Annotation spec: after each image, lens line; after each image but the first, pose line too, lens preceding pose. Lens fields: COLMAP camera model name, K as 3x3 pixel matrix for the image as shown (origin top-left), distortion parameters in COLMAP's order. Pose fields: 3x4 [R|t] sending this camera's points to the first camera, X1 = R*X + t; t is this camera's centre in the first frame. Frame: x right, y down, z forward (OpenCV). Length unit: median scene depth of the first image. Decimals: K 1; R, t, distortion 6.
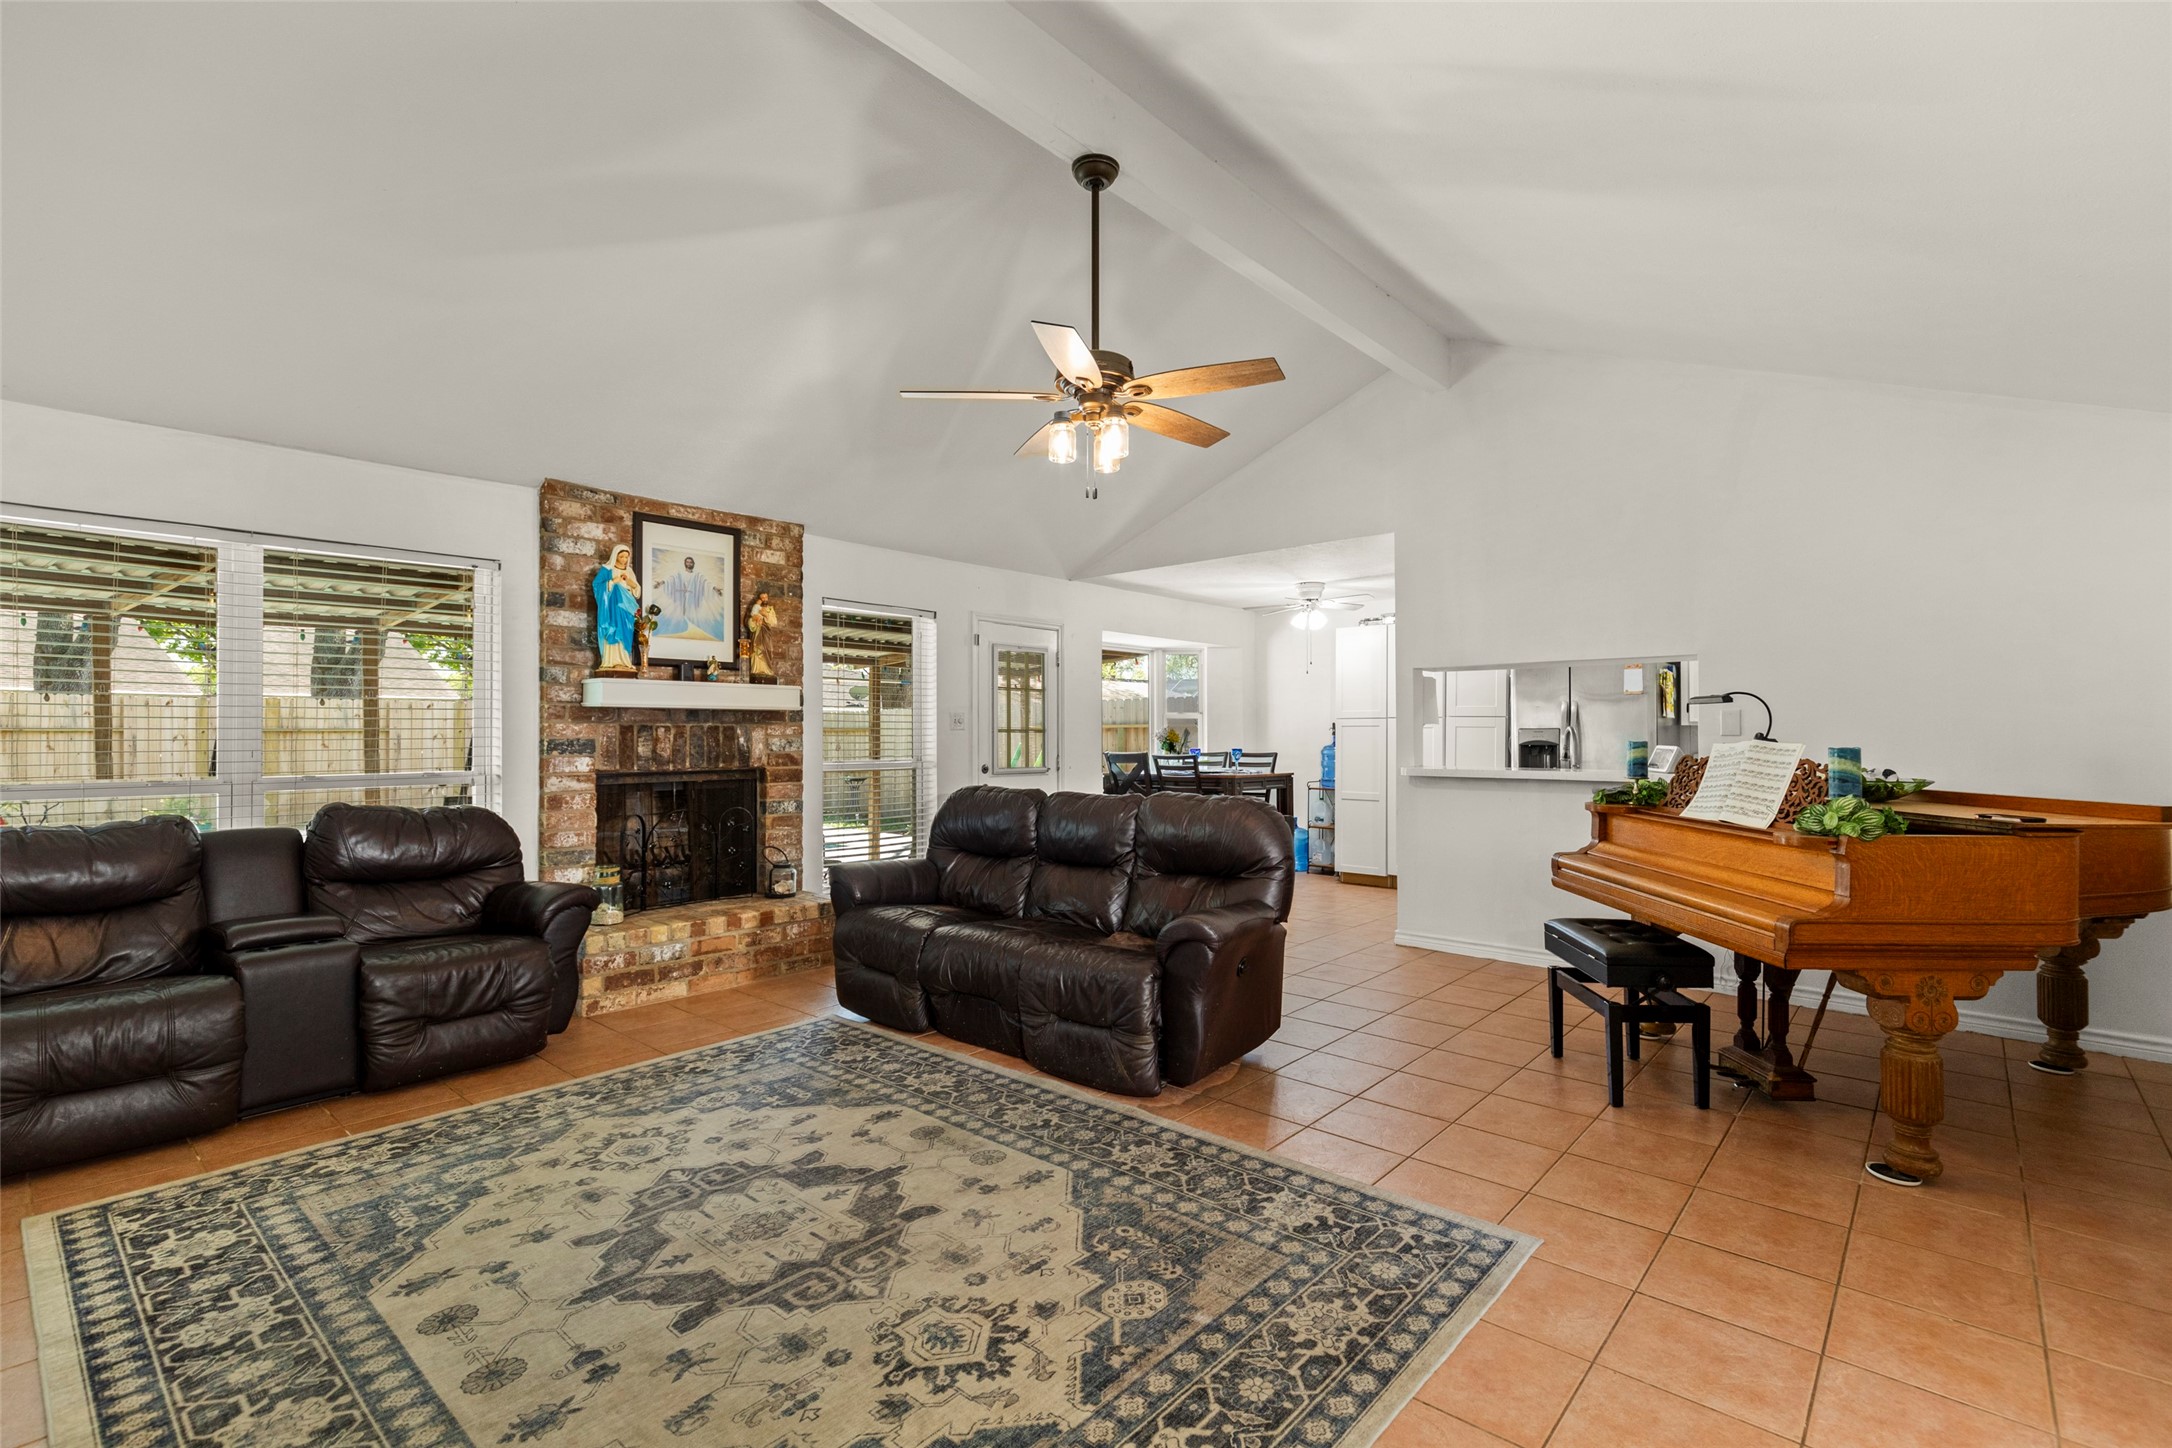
lens RADIAL K [[979.9, 0, 1093.8], [0, 979.9, 722.6], [0, 0, 1]] dist [0.008656, -0.001373]
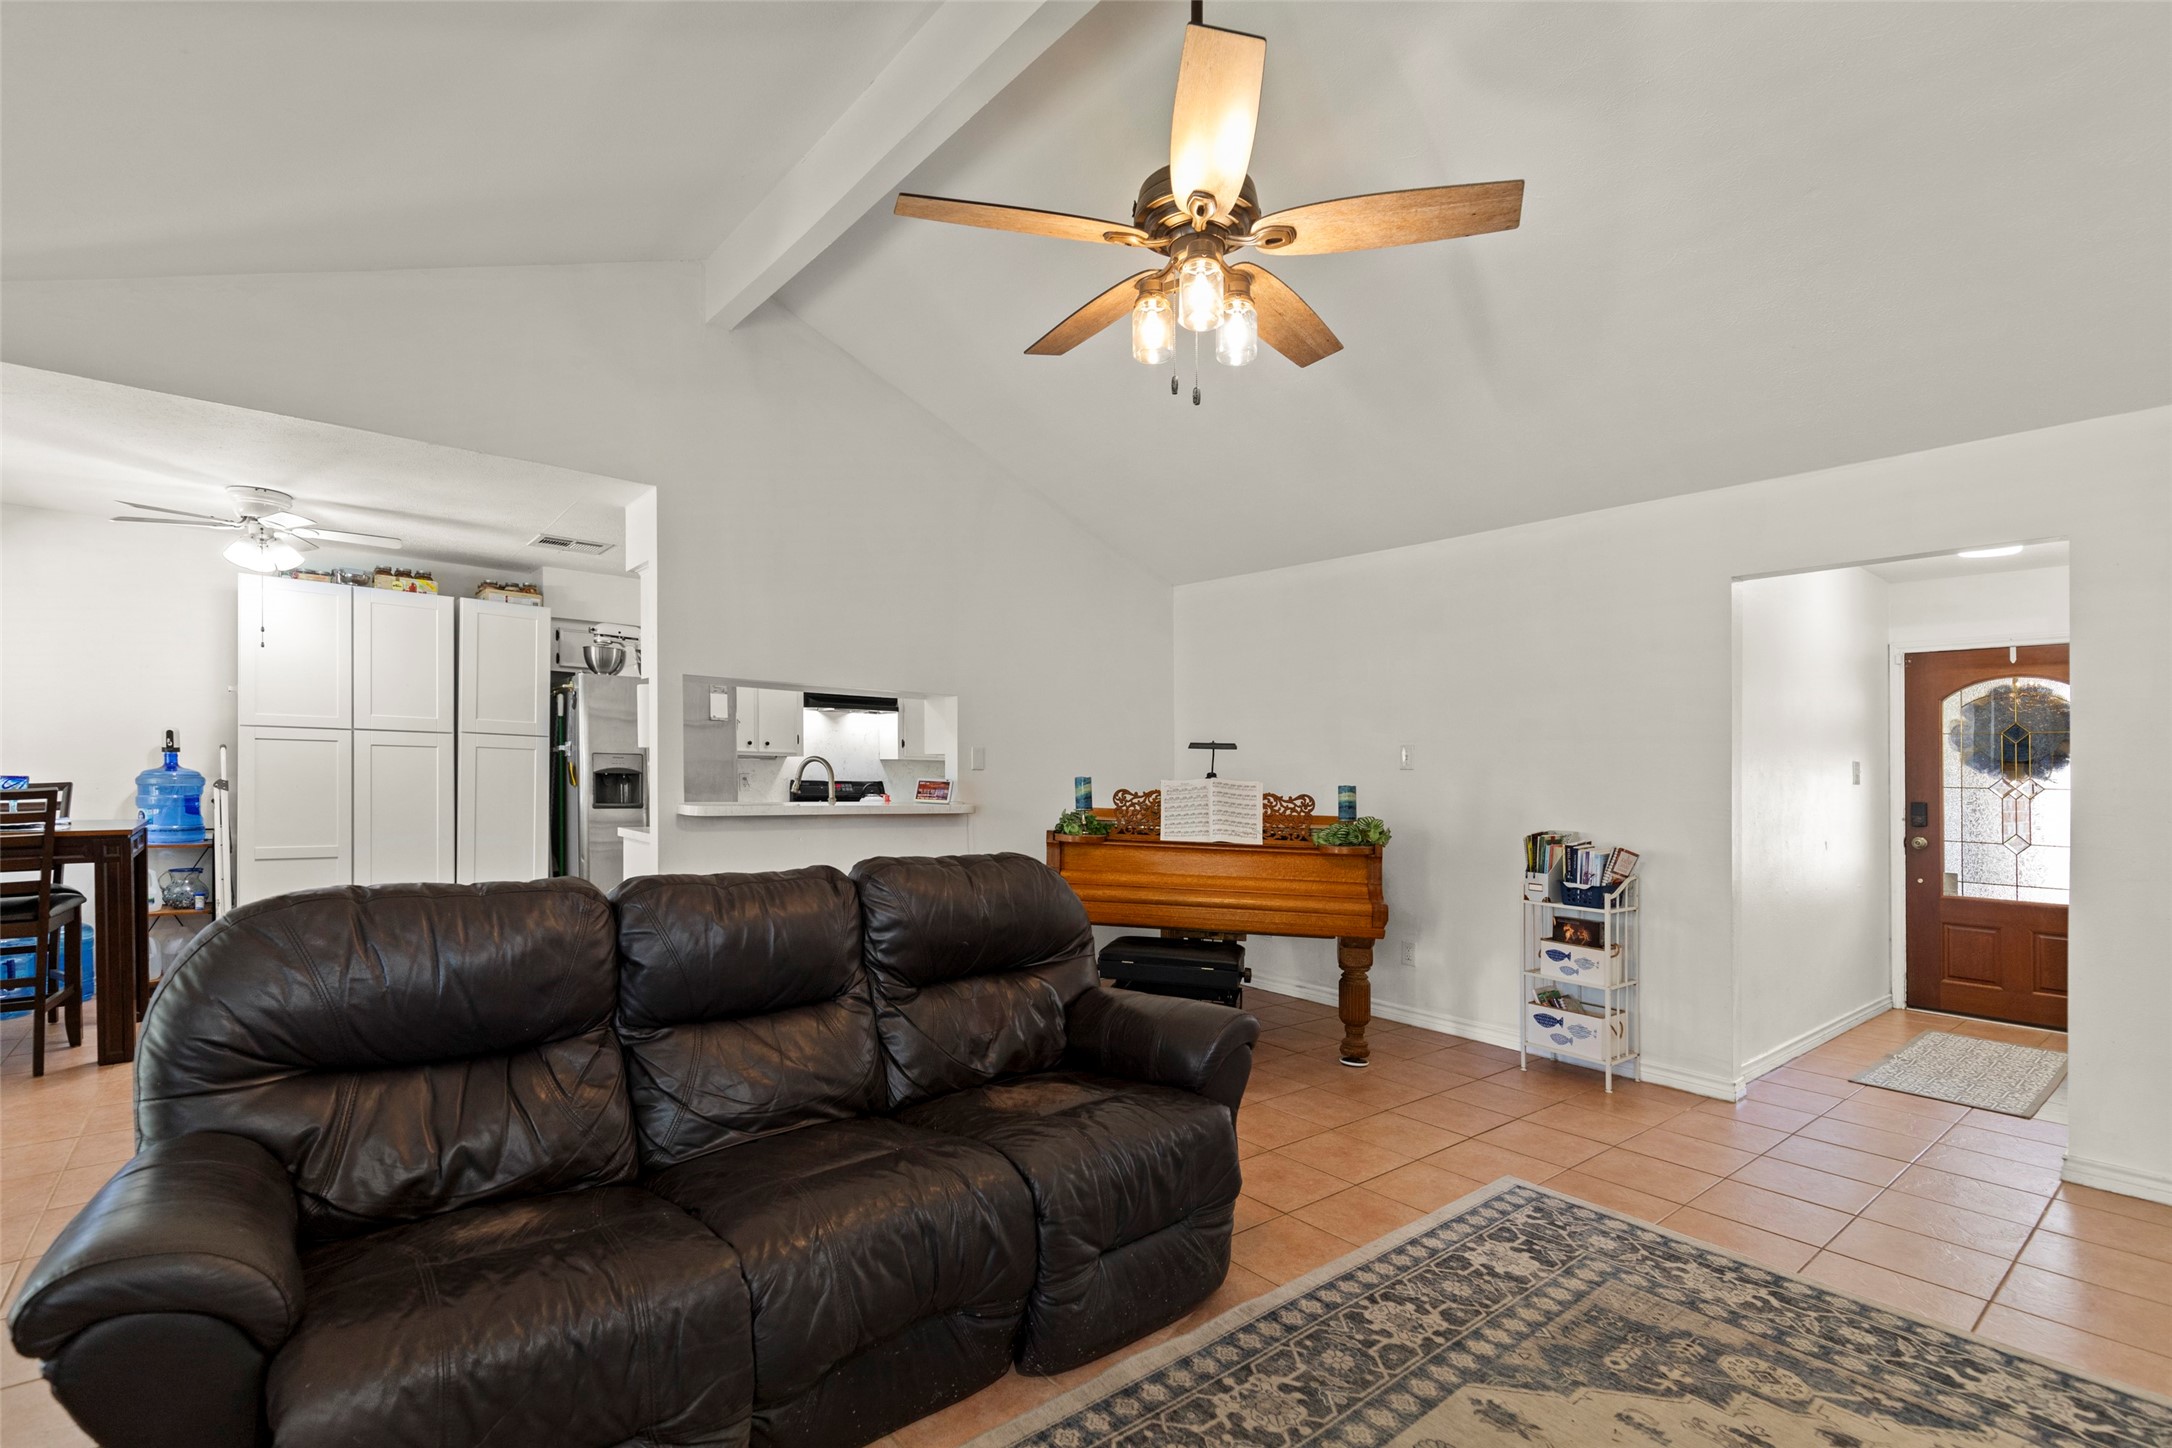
lens RADIAL K [[996.1, 0, 1076.8], [0, 996.1, 799.2], [0, 0, 1]] dist [0.006329, -0.000622]
pose [[0.160725, -0.023013, 0.986731, -0.619888], [-0.034115, 0.999001, 0.028856, 0.012236], [-0.986409, -0.038301, 0.159779, 0.932805]]
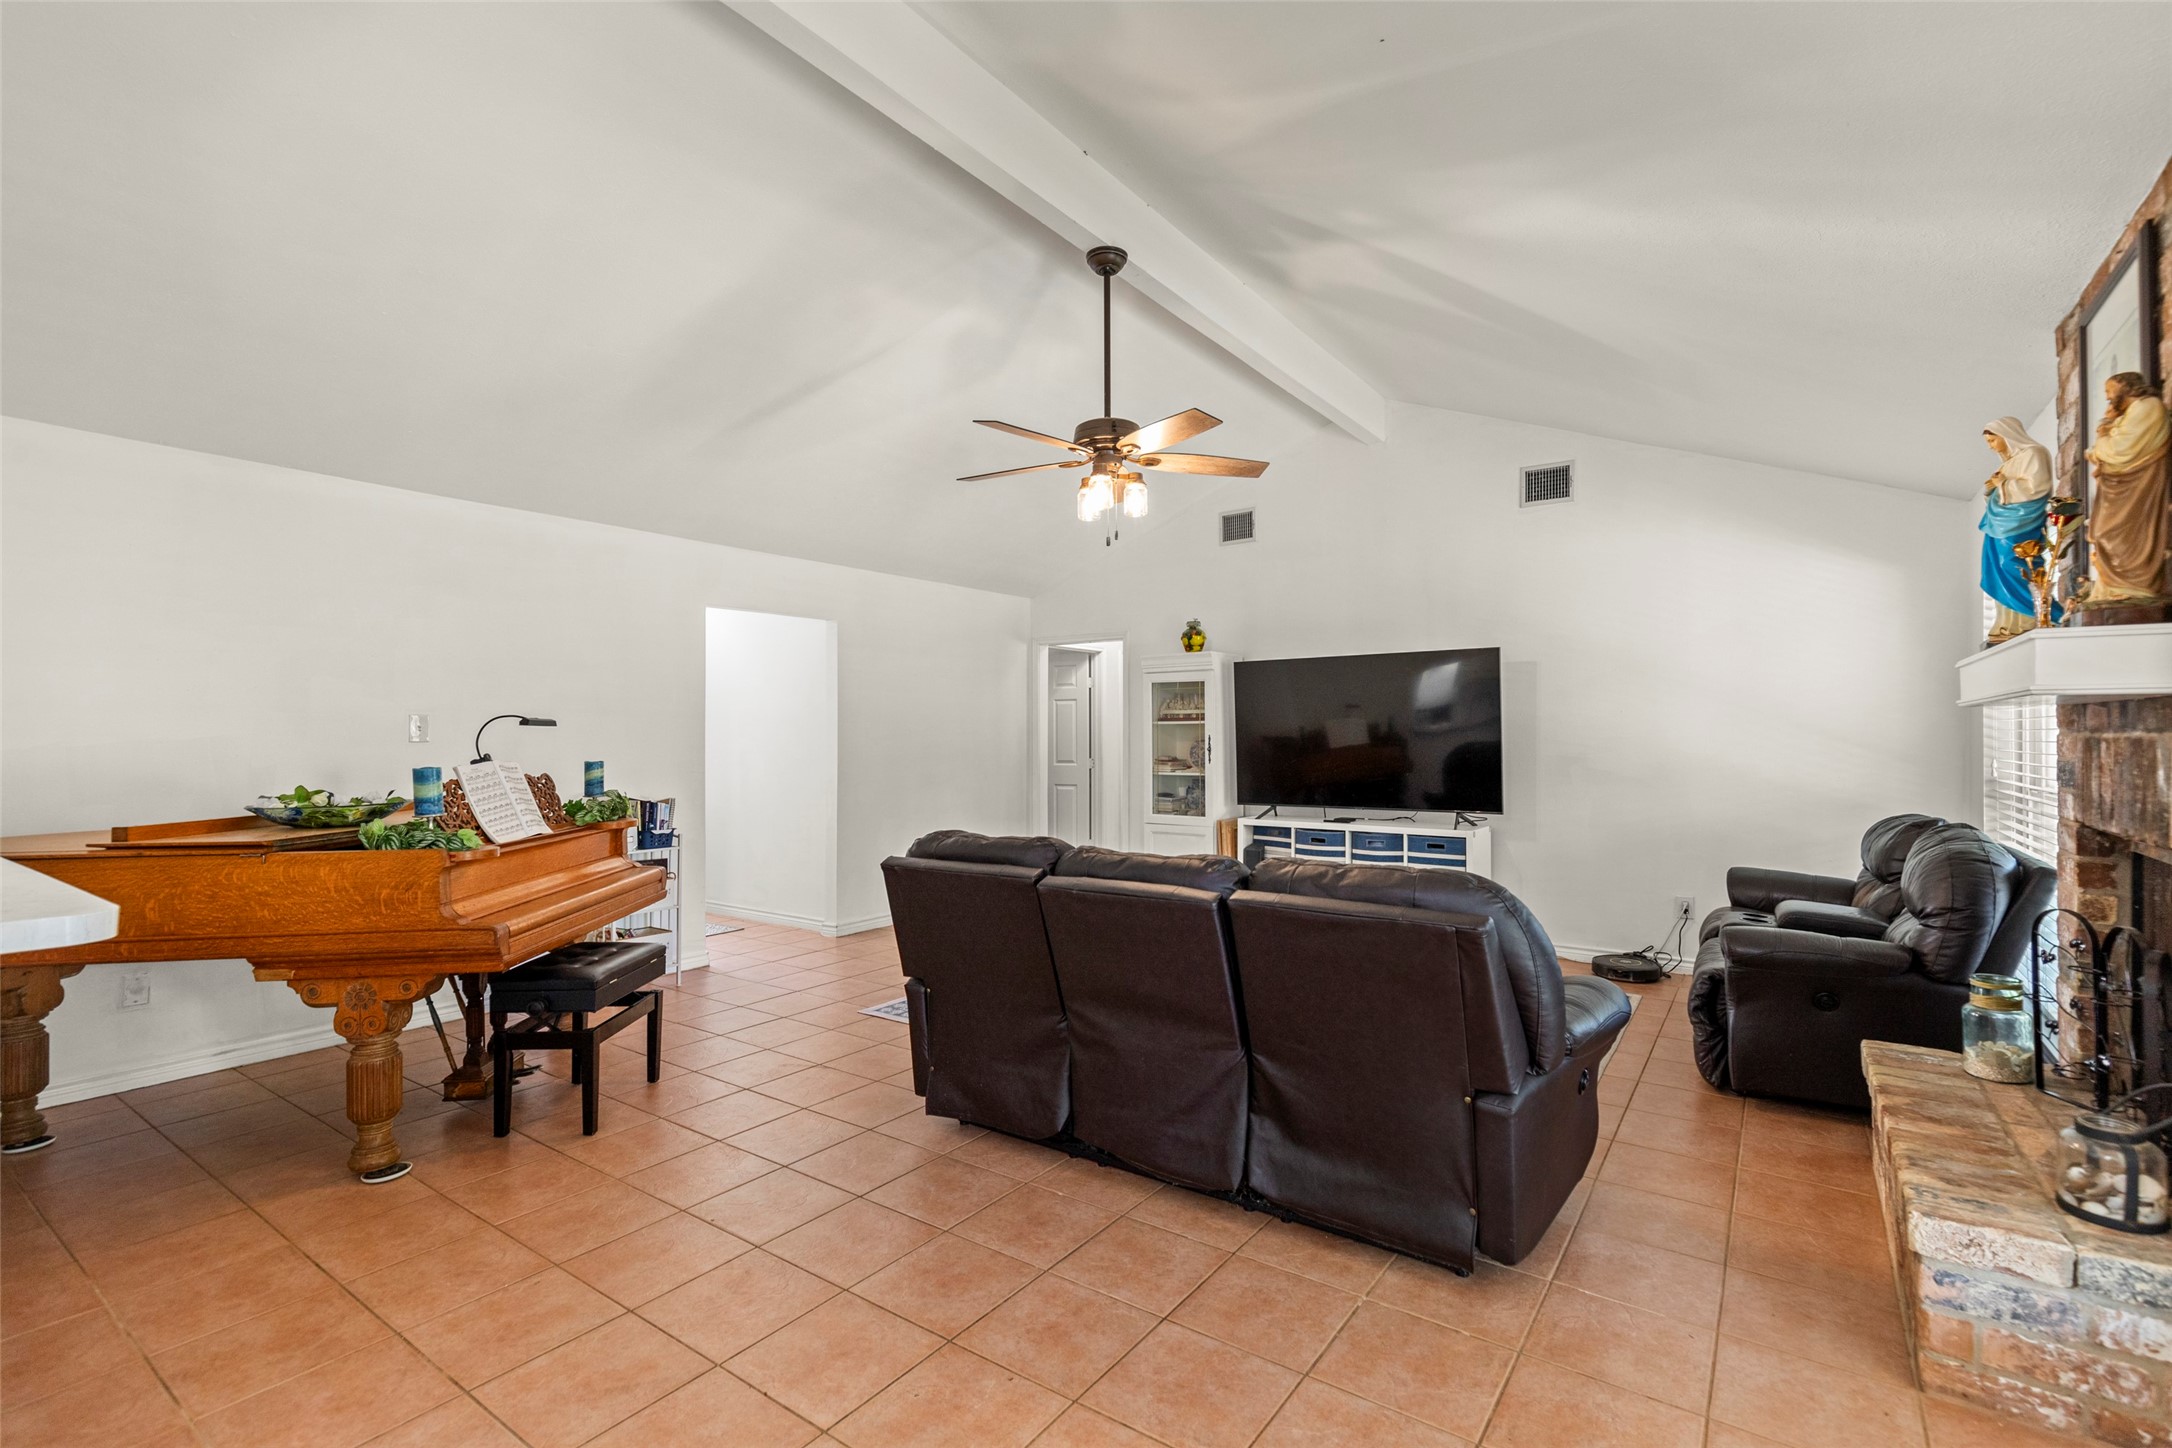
lens RADIAL K [[979.9, 0, 1093.8], [0, 979.9, 722.6], [0, 0, 1]] dist [0.008656, -0.001373]
pose [[-0.995081, 0.006679, -0.098838, 0.123430], [0.009325, 0.999610, -0.026338, 0.008339], [0.098623, -0.027130, -0.994755, 2.039777]]
